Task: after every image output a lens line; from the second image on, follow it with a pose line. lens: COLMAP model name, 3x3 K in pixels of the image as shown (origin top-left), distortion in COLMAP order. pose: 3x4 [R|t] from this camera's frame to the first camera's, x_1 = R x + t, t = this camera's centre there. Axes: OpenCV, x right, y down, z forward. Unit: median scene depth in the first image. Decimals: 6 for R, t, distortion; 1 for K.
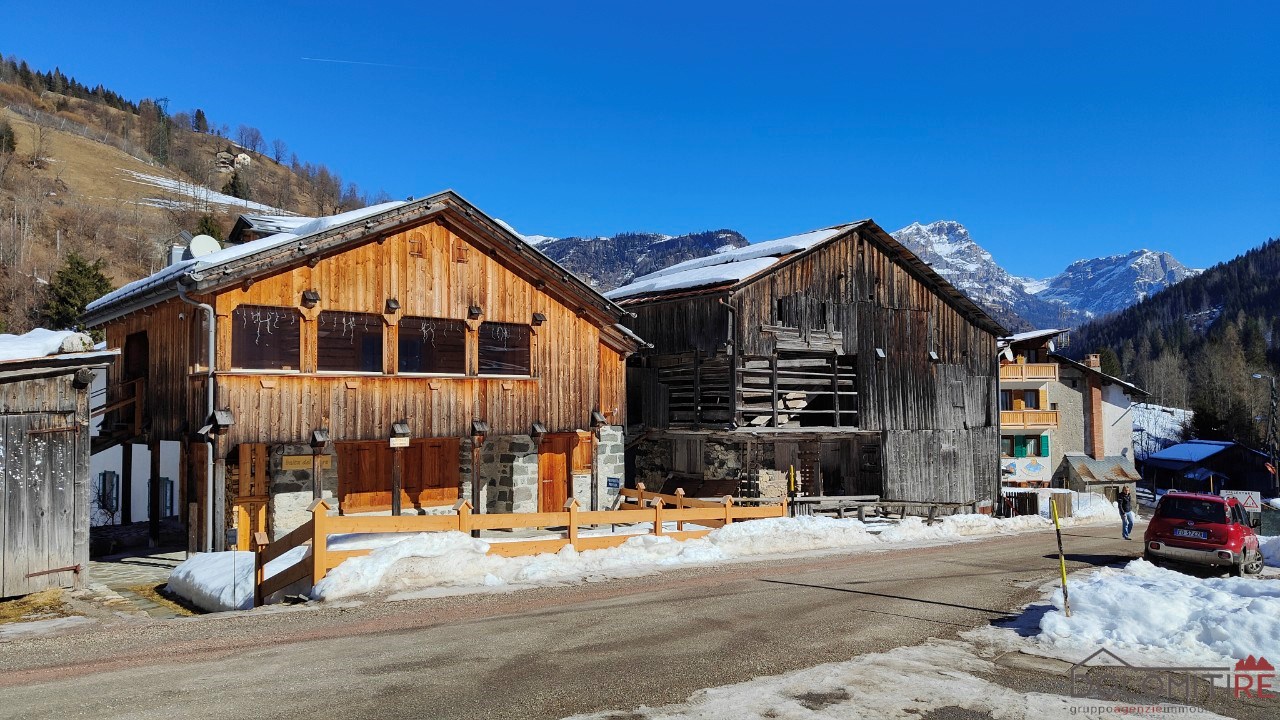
lens RADIAL K [[877.9, 0, 637.5], [0, 877.9, 369.1], [0, 0, 1]] dist [0.033761, -0.026462]
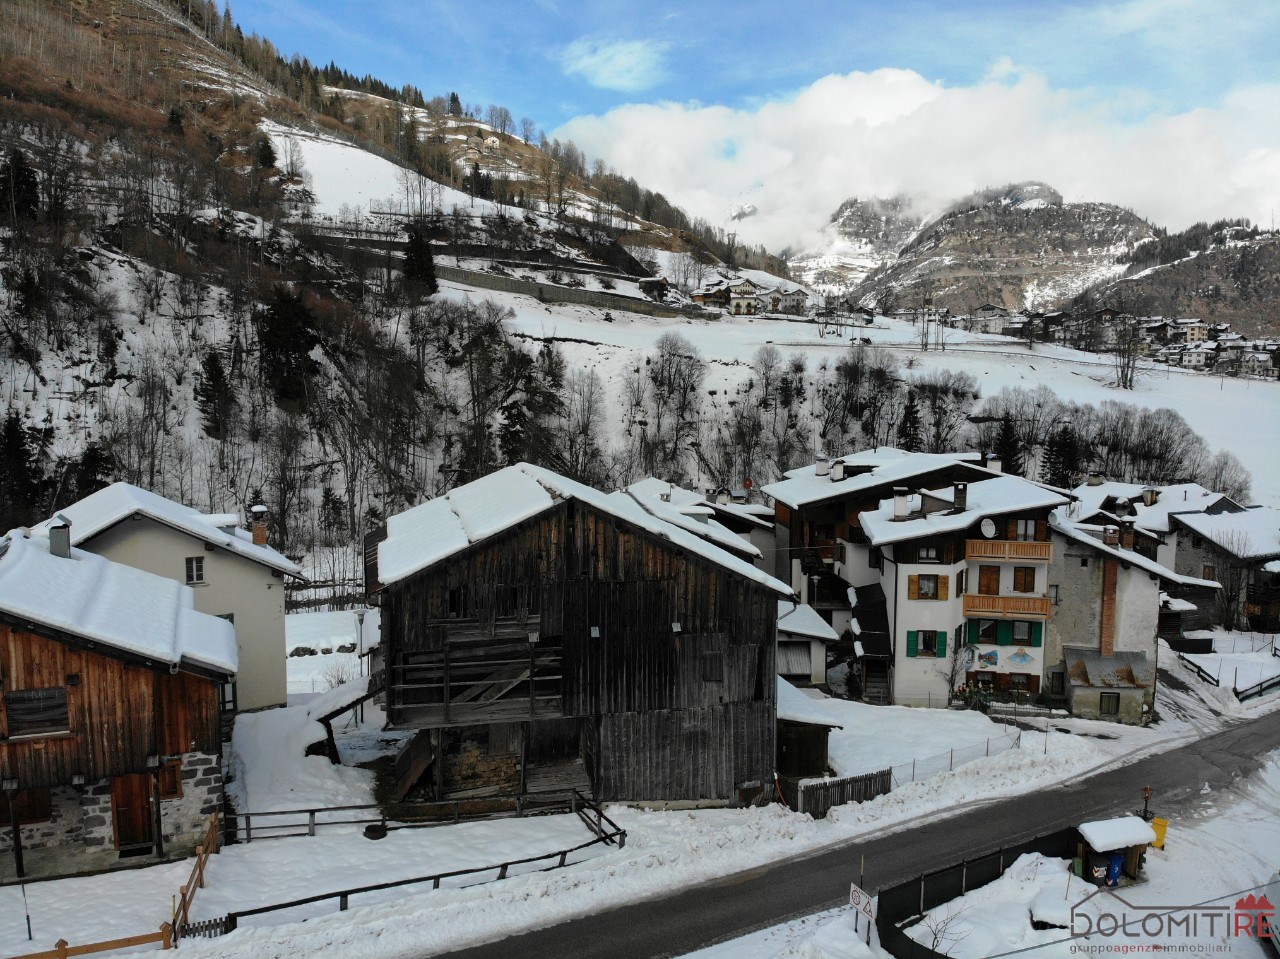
lens RADIAL K [[930.9, 0, 634.6], [0, 930.9, 459.7], [0, 0, 1]] dist [0.098399, -0.201580]
pose [[0.957598, 0.034808, -0.285997, 0.588579], [-0.000267, 0.992782, 0.119936, -0.315924], [0.288108, -0.114774, 0.950695, 0.095897]]
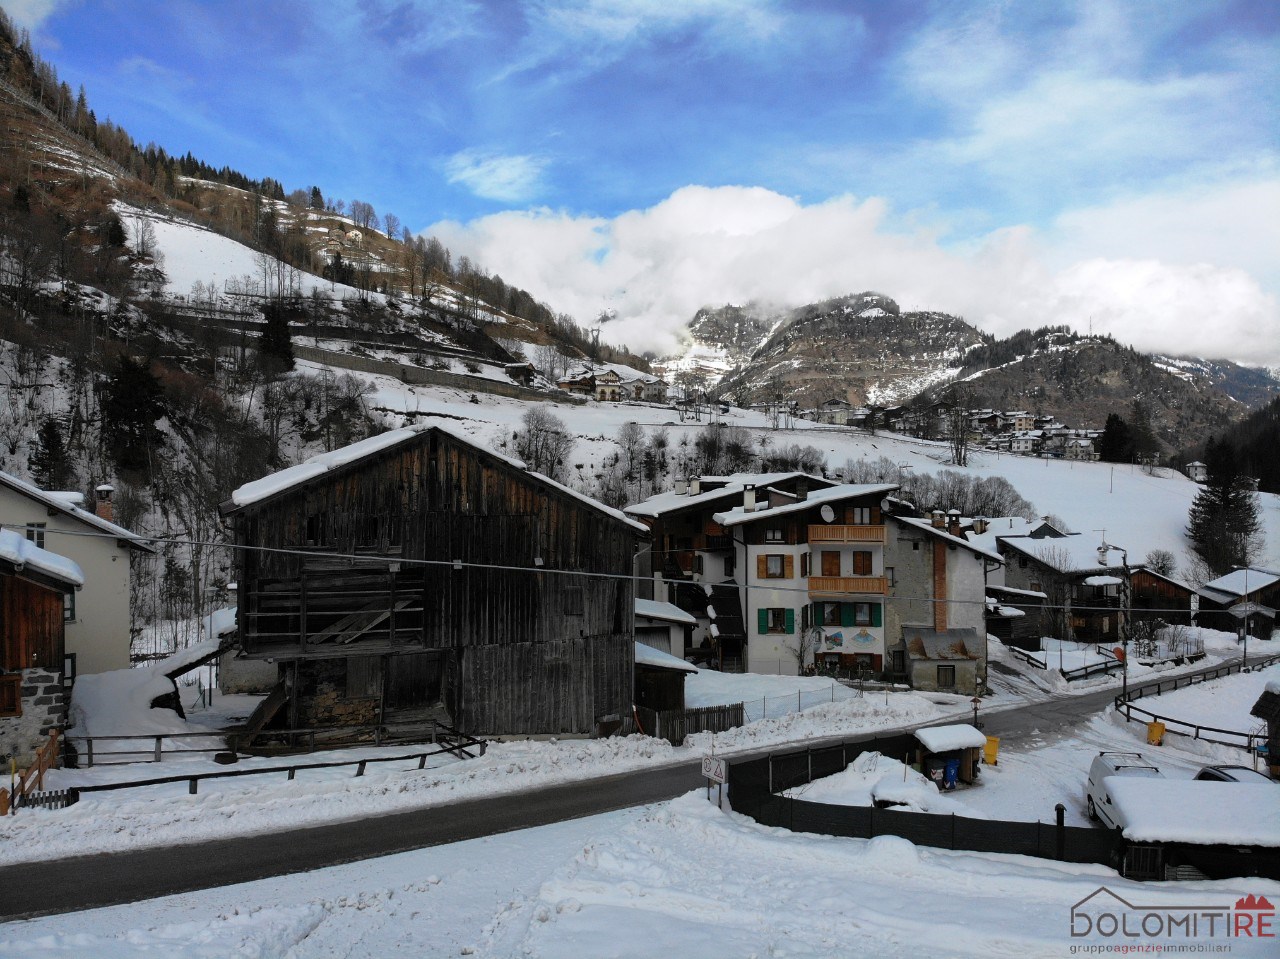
lens RADIAL K [[930.9, 0, 629.1], [0, 930.9, 463.9], [0, 0, 1]] dist [0.098399, -0.201580]
pose [[0.988013, 0.005366, -0.154278, 0.610139], [-0.002080, 0.999768, 0.021455, -0.147571], [0.154357, -0.020877, 0.987794, 0.038193]]
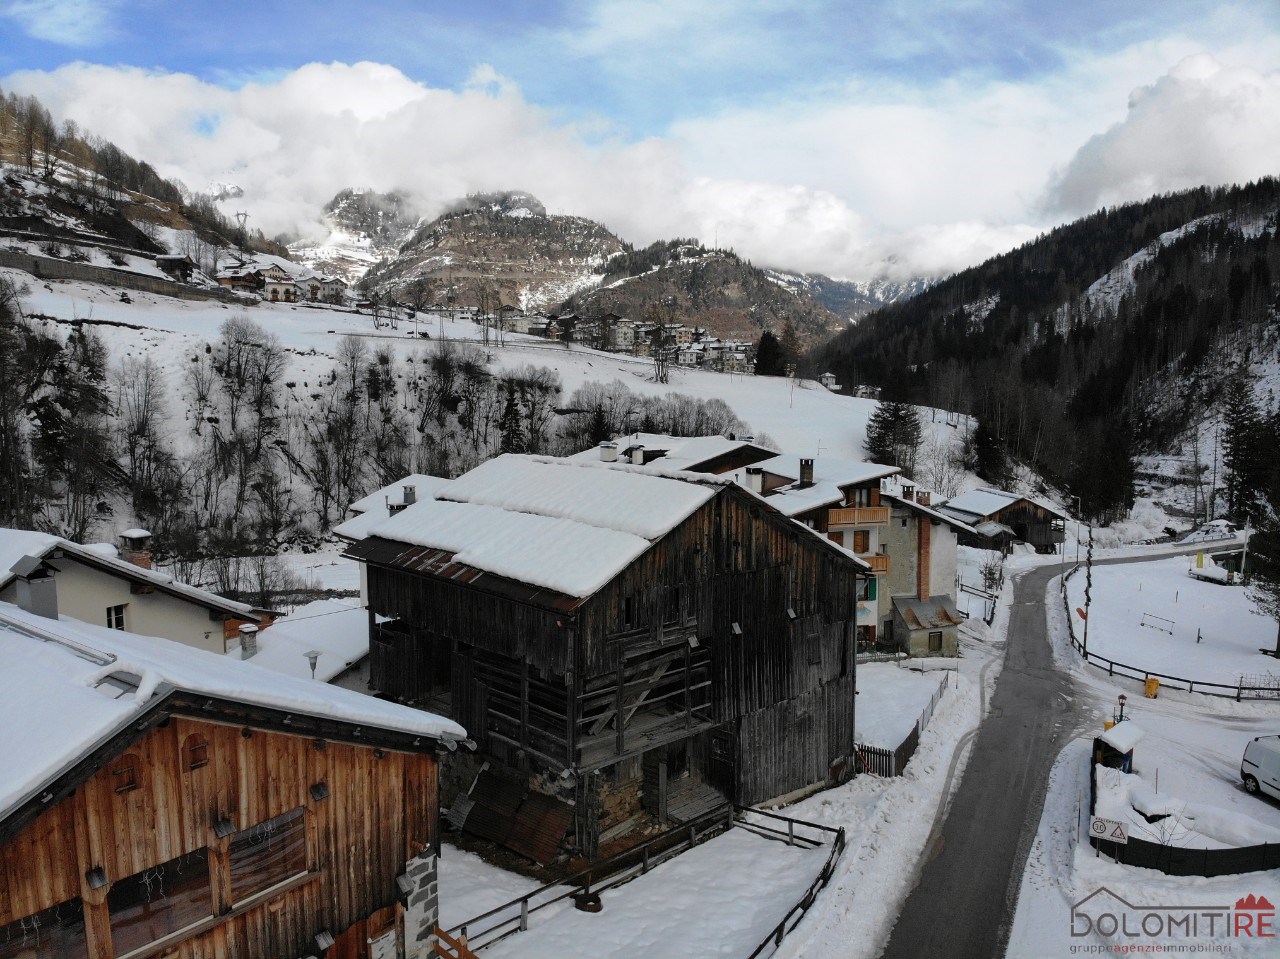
lens RADIAL K [[930.9, 0, 636.0], [0, 930.9, 462.8], [0, 0, 1]] dist [0.098399, -0.201580]
pose [[0.974844, -0.009374, 0.222691, -0.019866], [-0.018529, 0.992248, 0.122882, -0.286560], [-0.222117, -0.123918, 0.967114, 0.163413]]
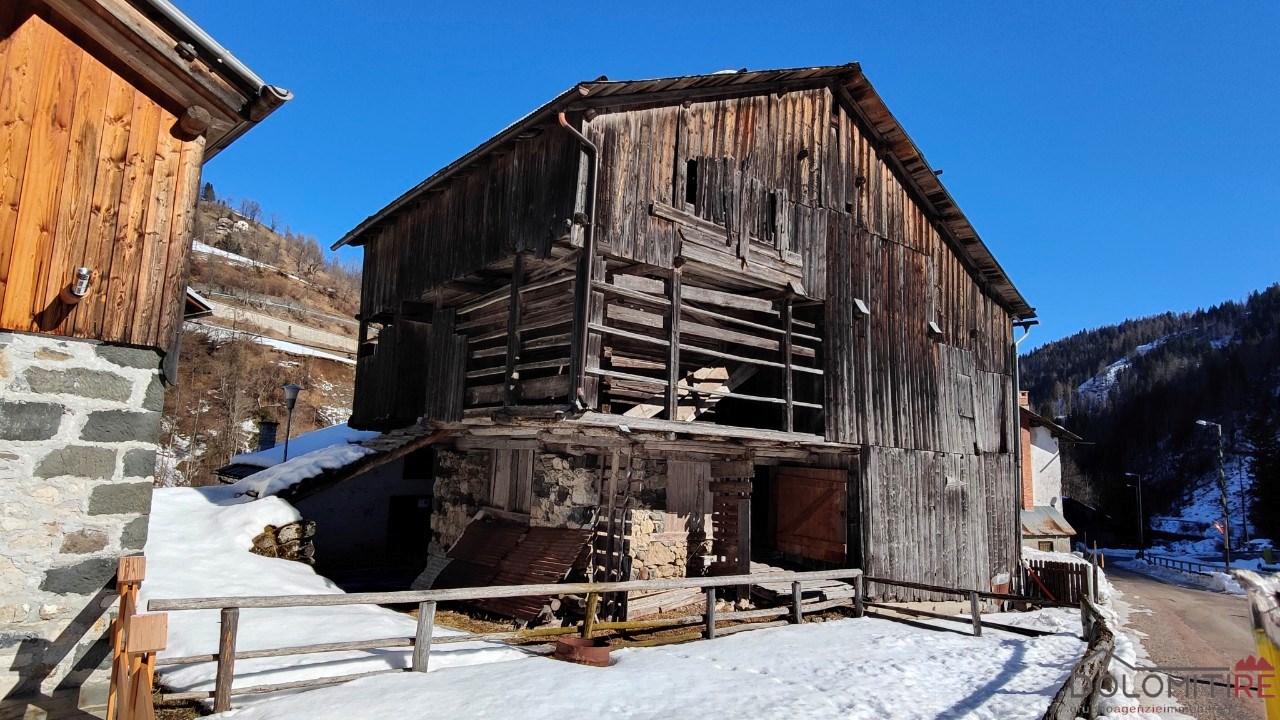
lens RADIAL K [[691.3, 0, 646.0], [0, 691.3, 362.2], [0, 0, 1]] dist [0.019290, -0.006792]
pose [[0.991914, 0.061429, 0.111058, 0.092441], [-0.051677, 0.994721, -0.088653, 0.062819], [-0.115918, 0.082197, 0.989852, 0.579459]]
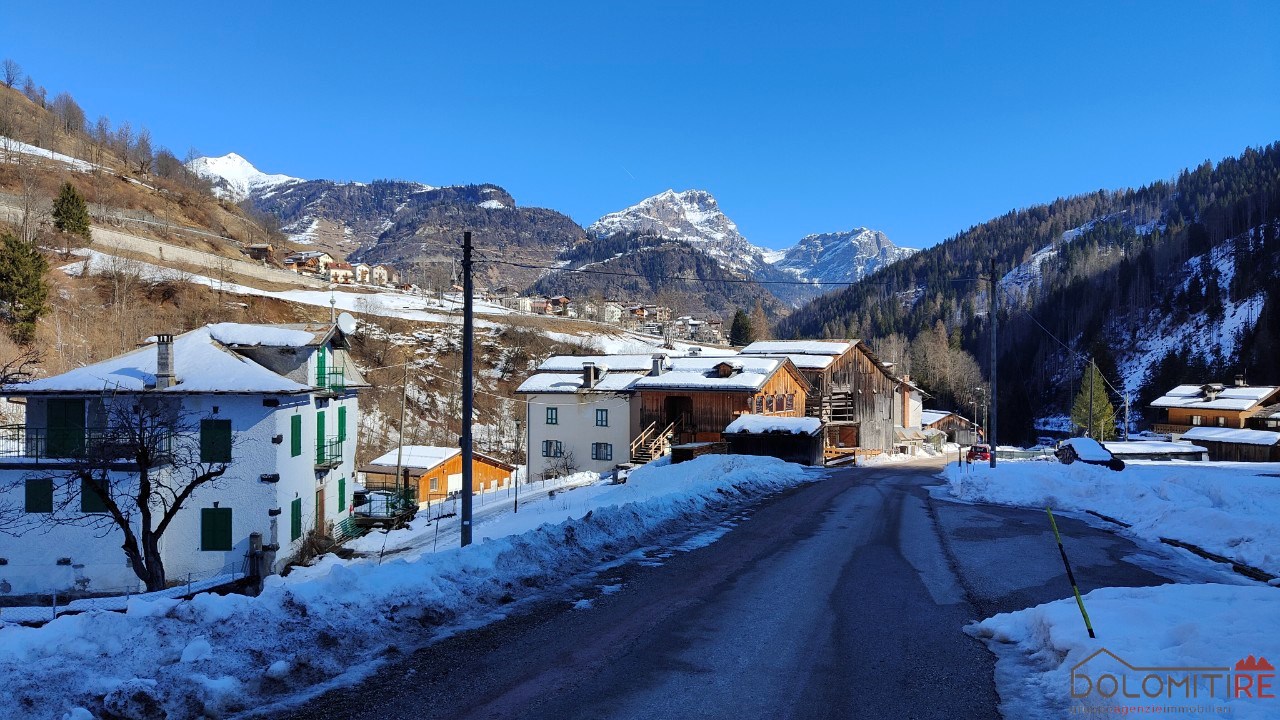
lens RADIAL K [[877.9, 0, 636.8], [0, 877.9, 362.0], [0, 0, 1]] dist [0.033761, -0.026462]
pose [[0.962720, 0.015045, 0.270082, -1.022751], [-0.026217, 0.998941, 0.037805, -0.181157], [-0.269227, -0.043476, 0.962095, -1.253346]]
